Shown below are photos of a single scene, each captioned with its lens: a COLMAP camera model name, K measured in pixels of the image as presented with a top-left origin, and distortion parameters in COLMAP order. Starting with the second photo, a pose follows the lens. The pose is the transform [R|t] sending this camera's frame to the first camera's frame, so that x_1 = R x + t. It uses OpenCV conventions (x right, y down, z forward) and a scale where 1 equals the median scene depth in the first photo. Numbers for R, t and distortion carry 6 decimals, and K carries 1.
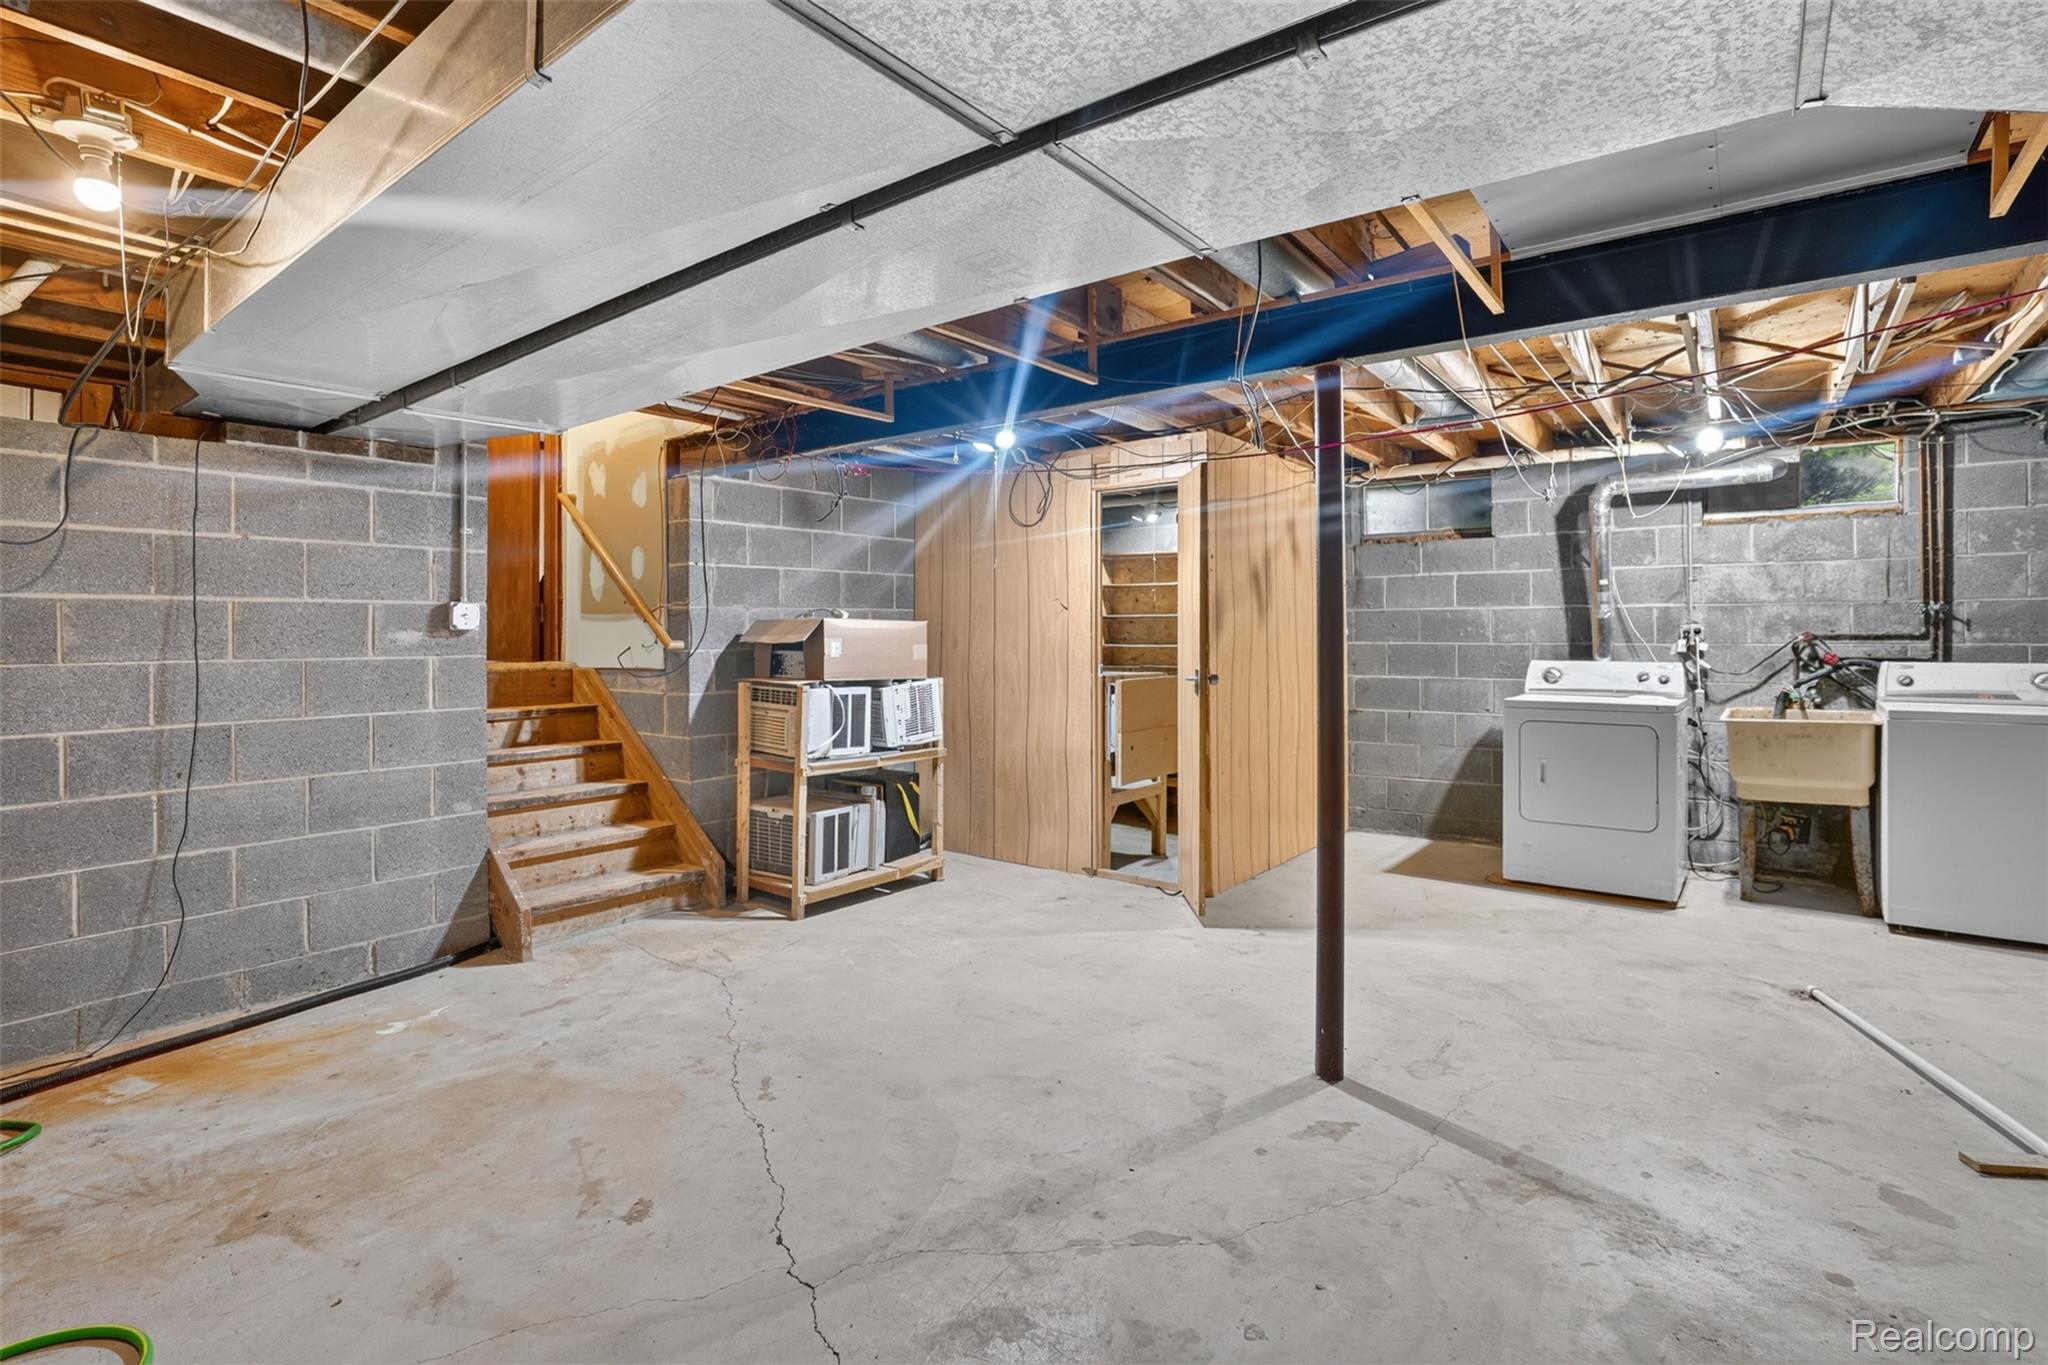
lens RADIAL K [[982.9, 0, 1024.3], [0, 982.9, 632.8], [0, 0, 1]] dist [-0.007422, 0.005573]
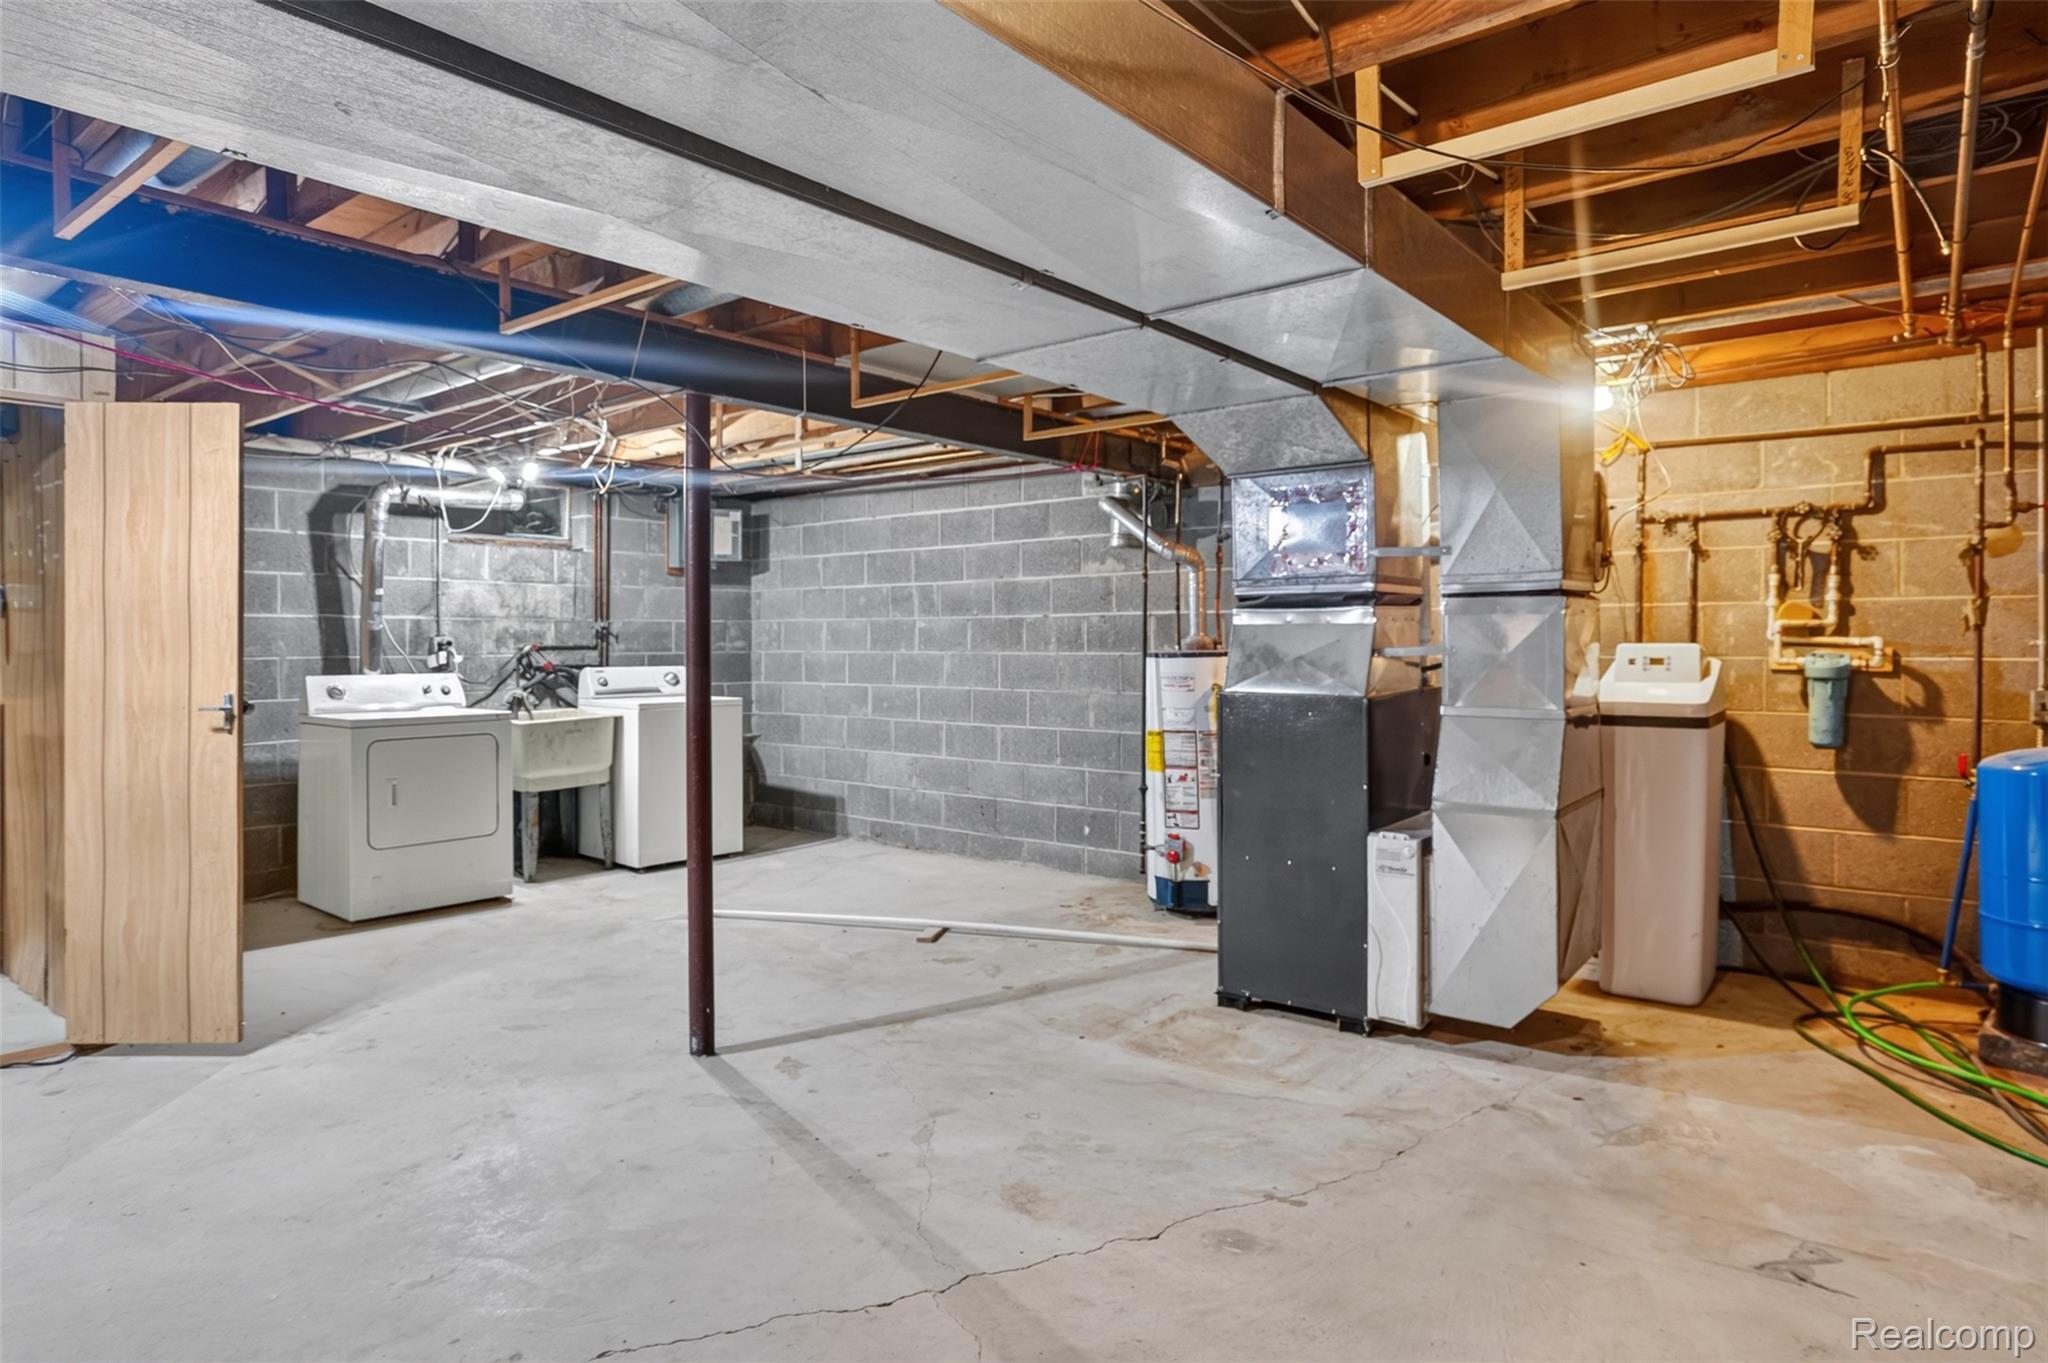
lens RADIAL K [[1204.3, 0, 1023.9], [0, 1204.3, 666.1], [0, 0, 1]] dist [-0.002093, -0.000401]
pose [[0.041873, -0.017594, 0.998968, -0.601715], [0.000626, 0.999845, 0.017583, 0.000434], [-0.999123, -0.000111, 0.041877, 0.357812]]
